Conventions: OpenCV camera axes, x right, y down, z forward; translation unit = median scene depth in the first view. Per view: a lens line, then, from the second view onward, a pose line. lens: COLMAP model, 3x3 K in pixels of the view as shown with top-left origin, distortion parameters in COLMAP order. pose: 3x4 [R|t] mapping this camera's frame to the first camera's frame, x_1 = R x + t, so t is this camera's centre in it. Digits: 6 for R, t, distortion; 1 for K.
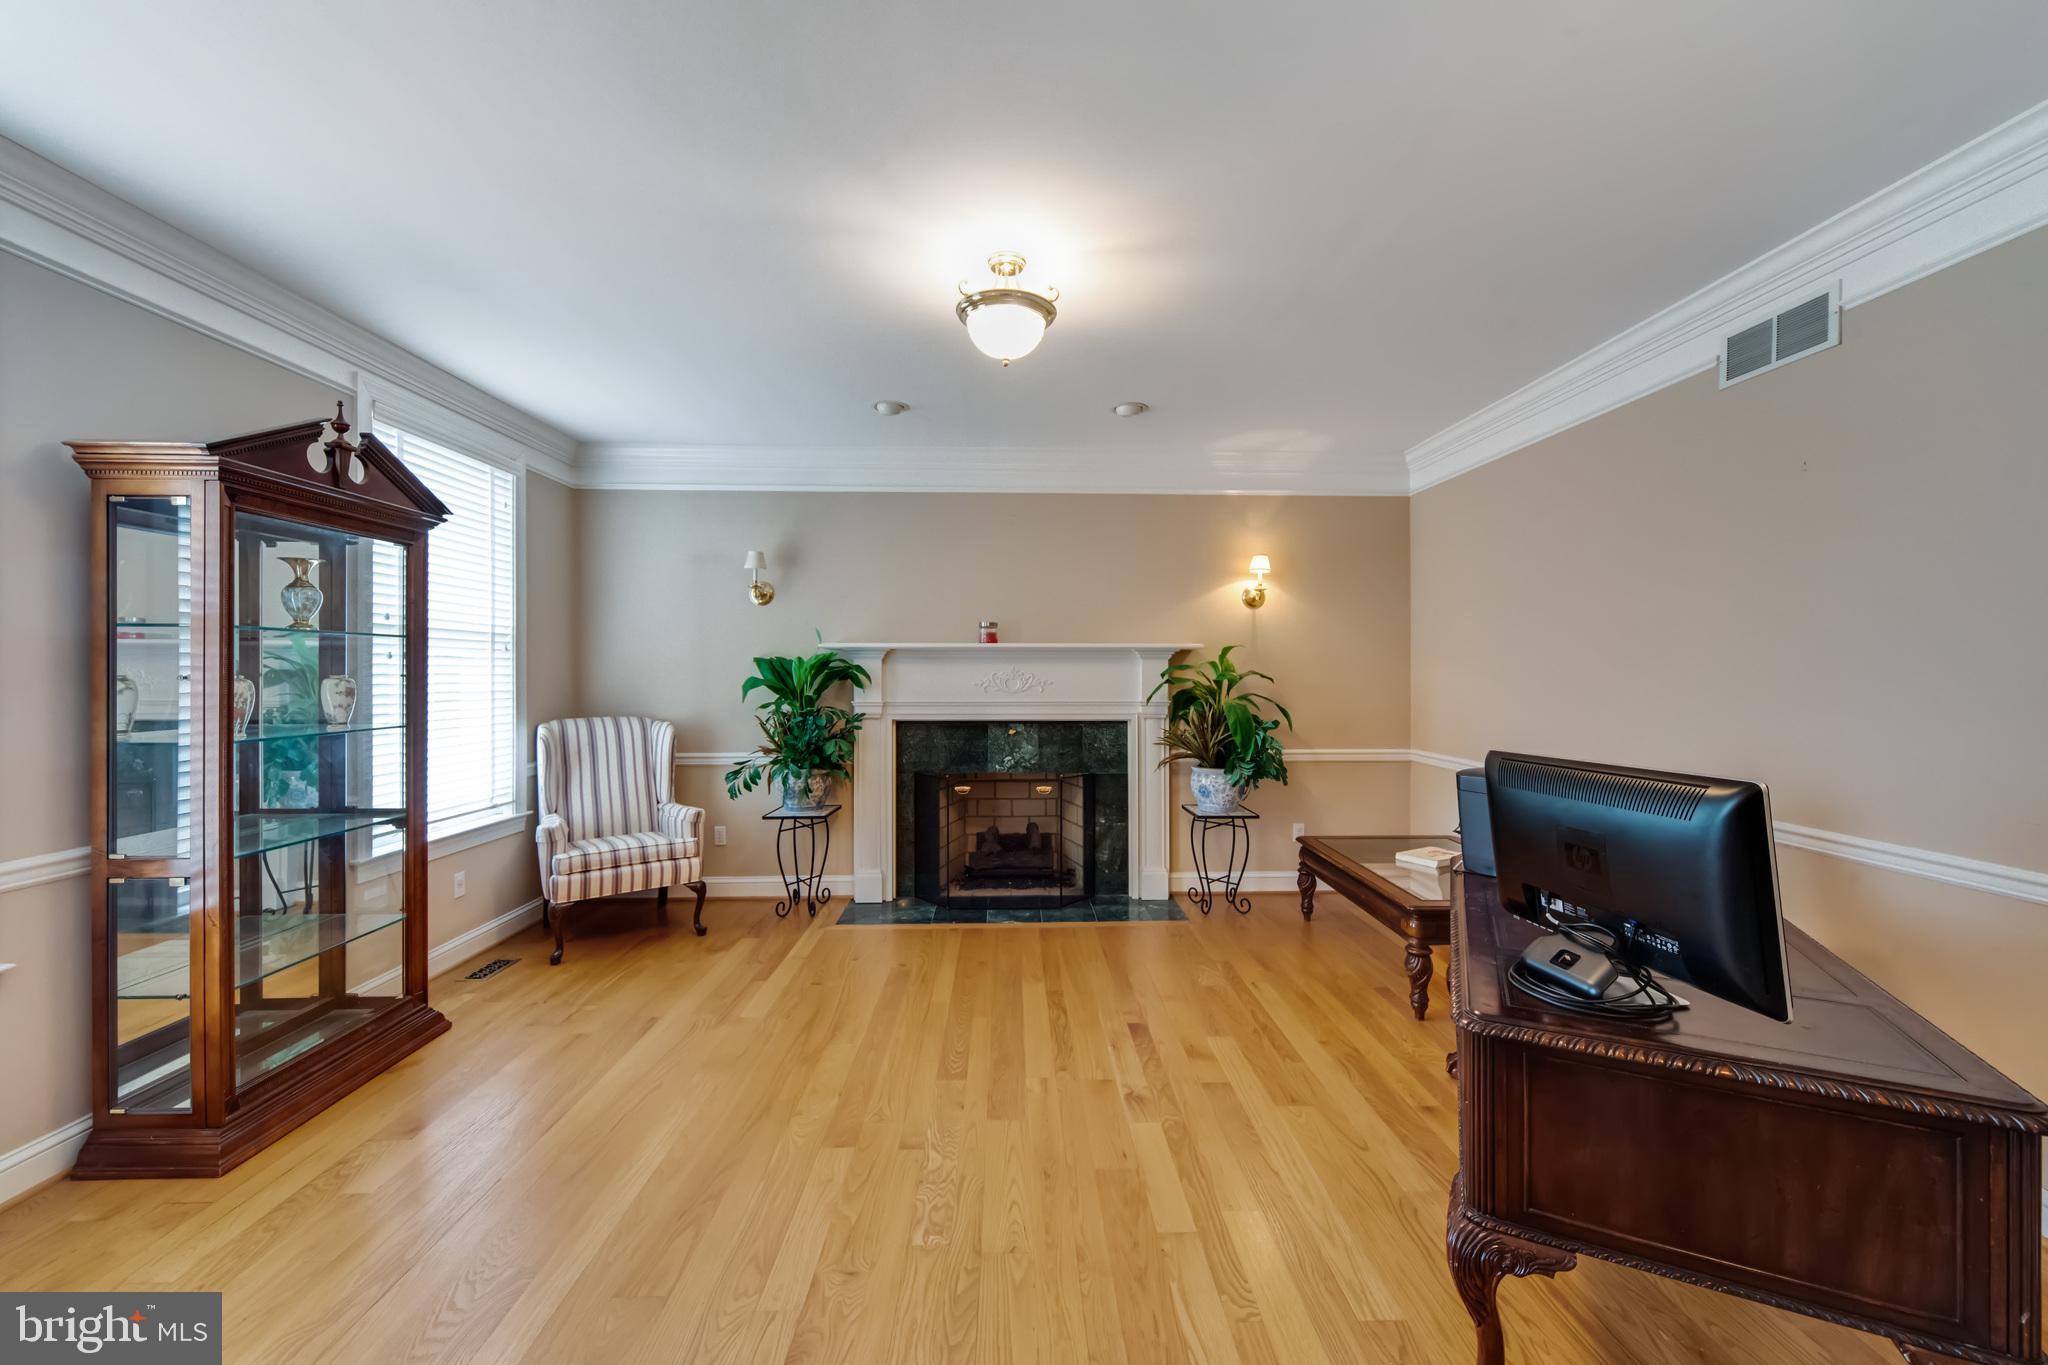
lens RADIAL K [[789.0, 0, 1031.2], [0, 789.0, 662.3], [0, 0, 1]] dist [-0.001712, -0.000415]
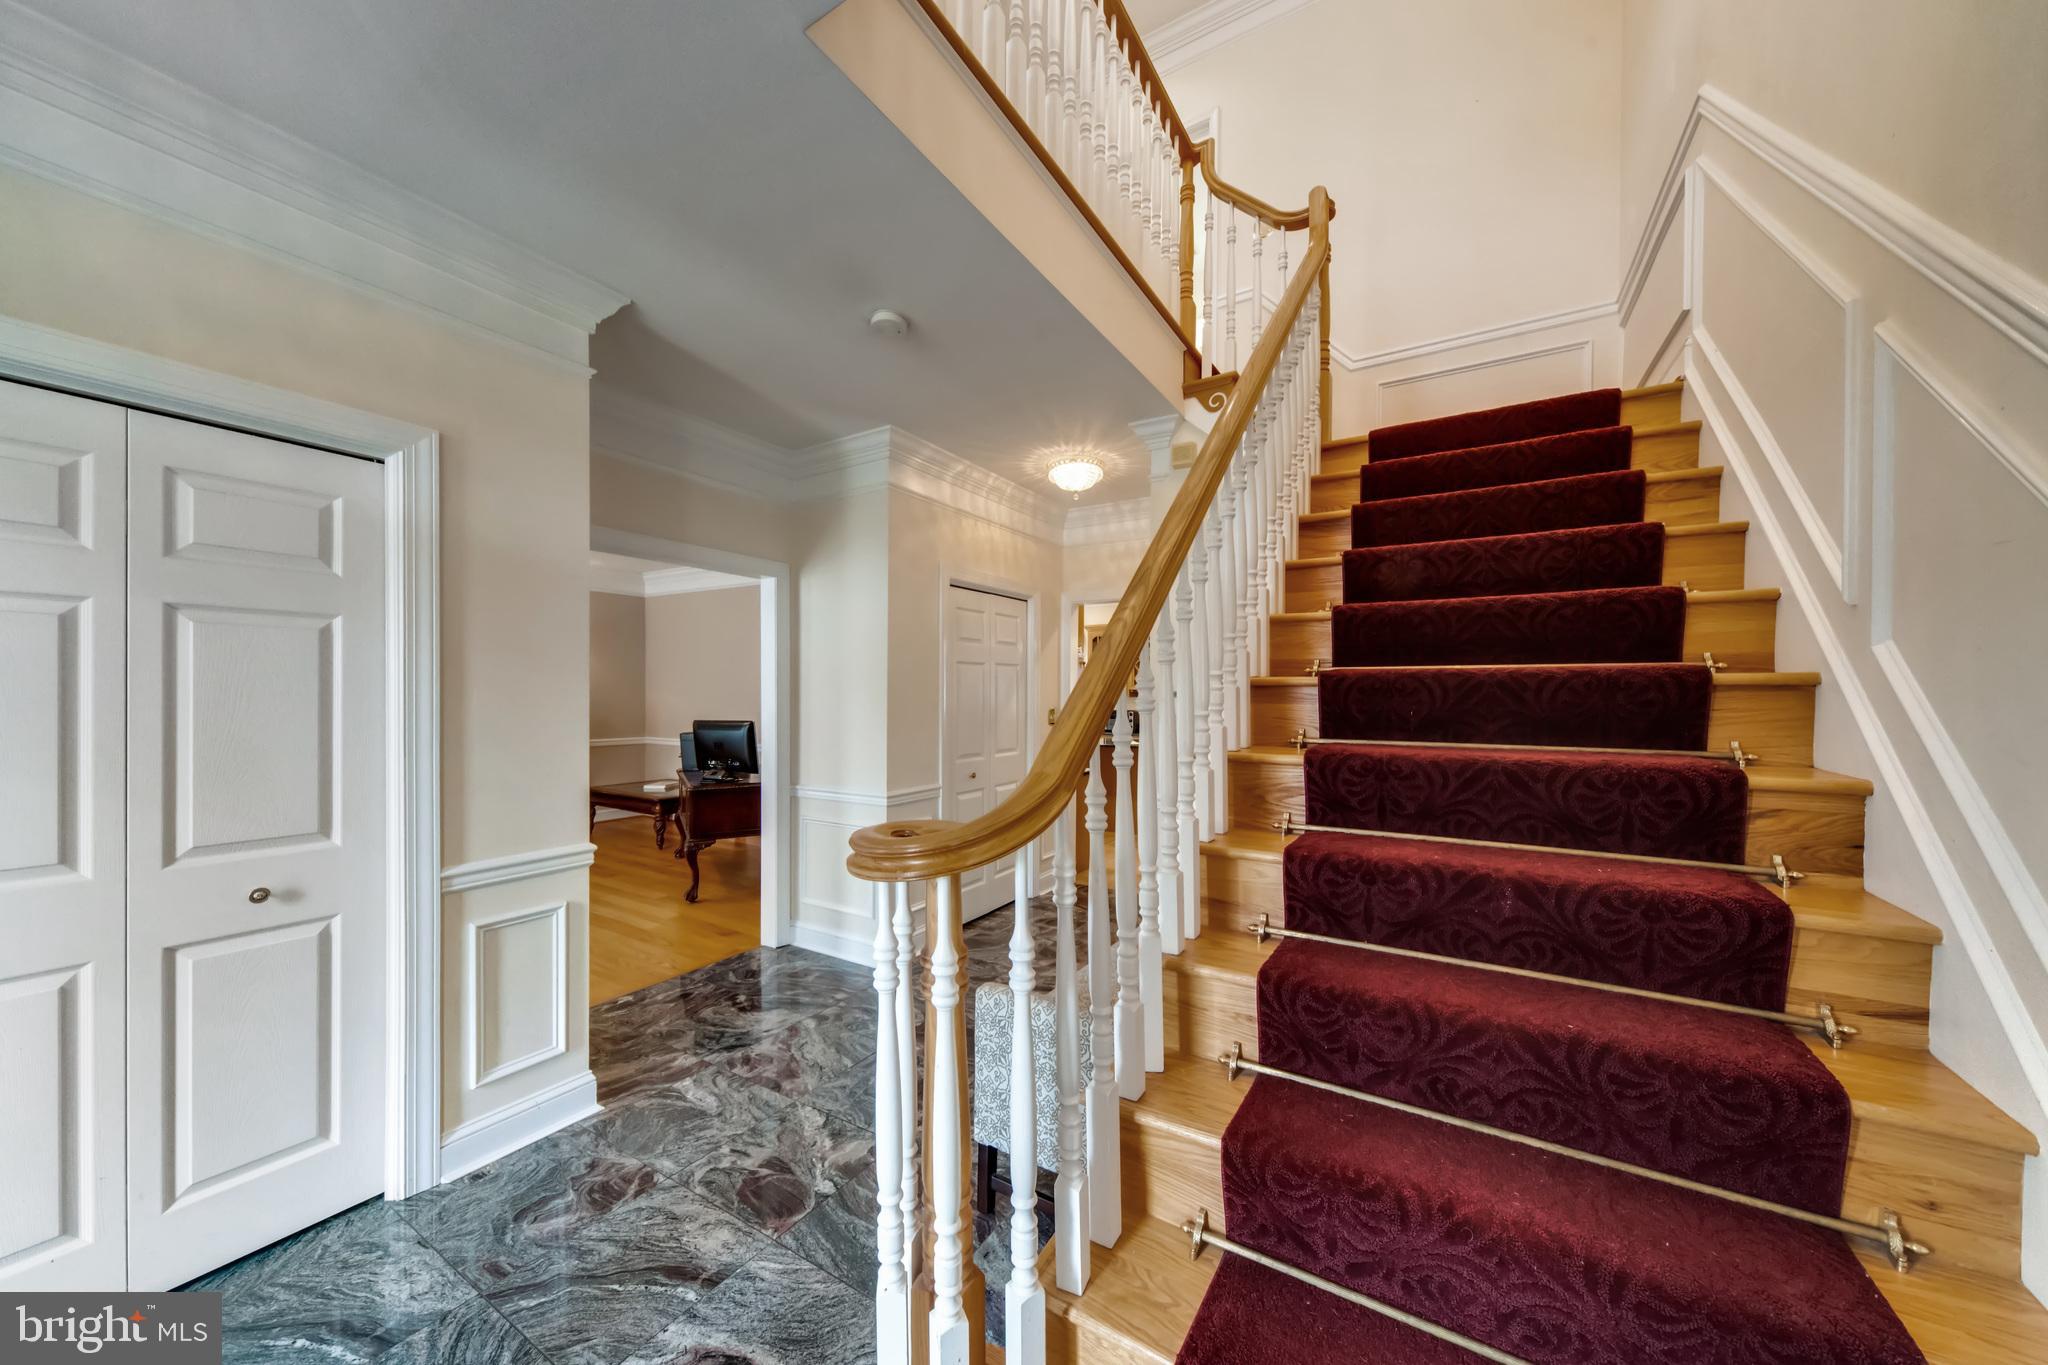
lens RADIAL K [[702.3, 0, 1031.8], [0, 702.3, 688.6], [0, 0, 1]] dist [0.000173, 0.000031]
pose [[0.542340, -0.004481, 0.840147, -0.716958], [-0.002561, 0.999972, 0.006987, -0.031424], [-0.840155, -0.005941, 0.542314, -1.141545]]
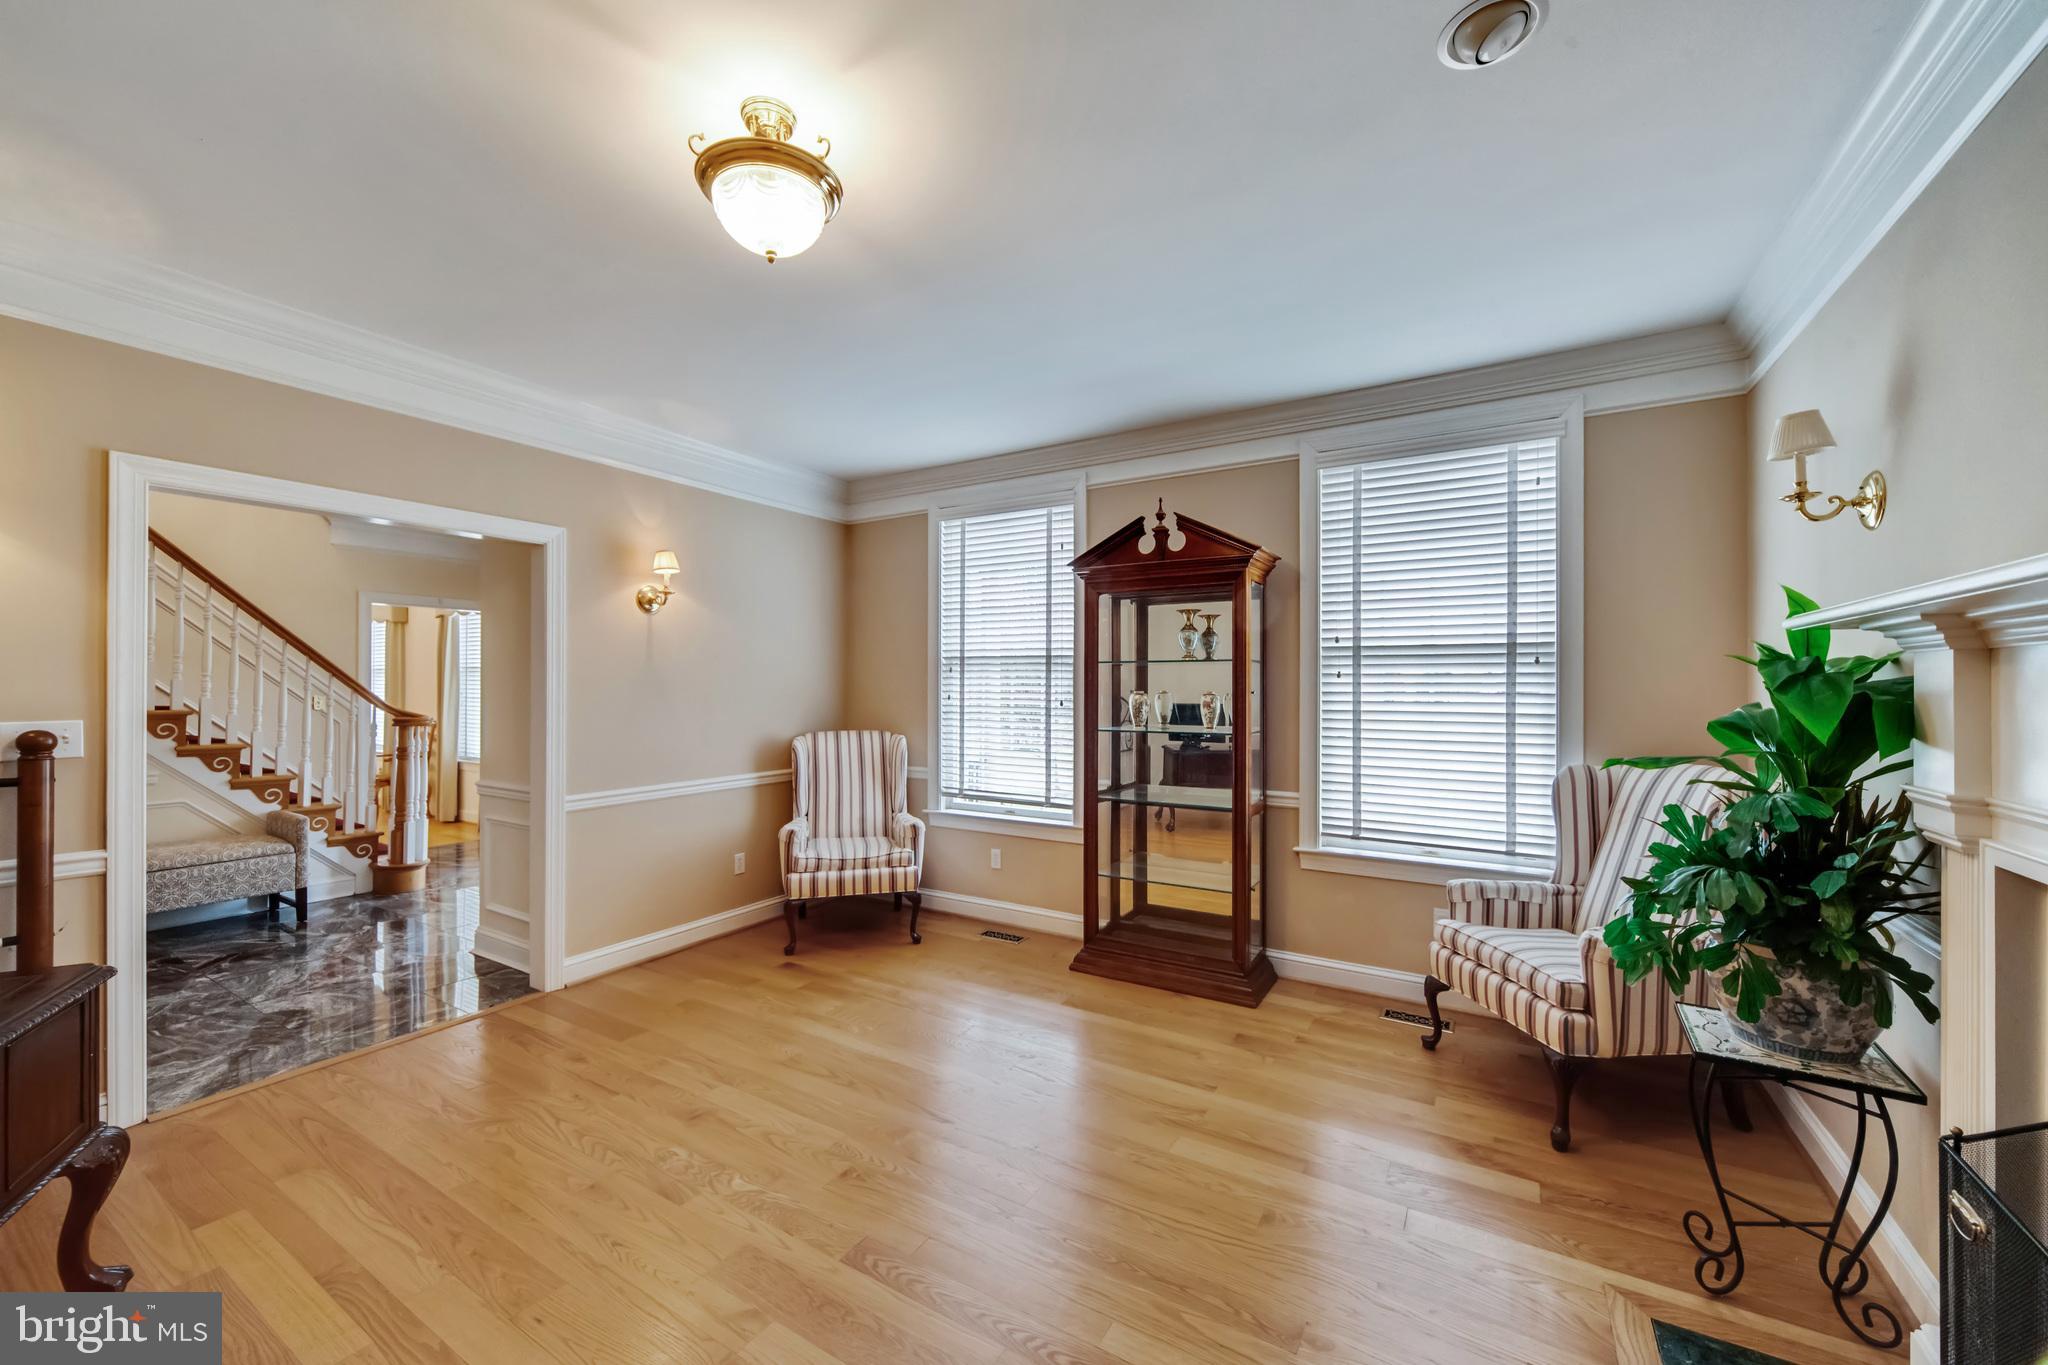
lens RADIAL K [[789.0, 0, 1031.2], [0, 789.0, 662.3], [0, 0, 1]] dist [-0.001712, -0.000415]
pose [[-0.540357, -0.011250, -0.841361, 0.450739], [0.008076, 0.999795, -0.018555, -0.008541], [0.841397, -0.016822, -0.540156, 1.571167]]
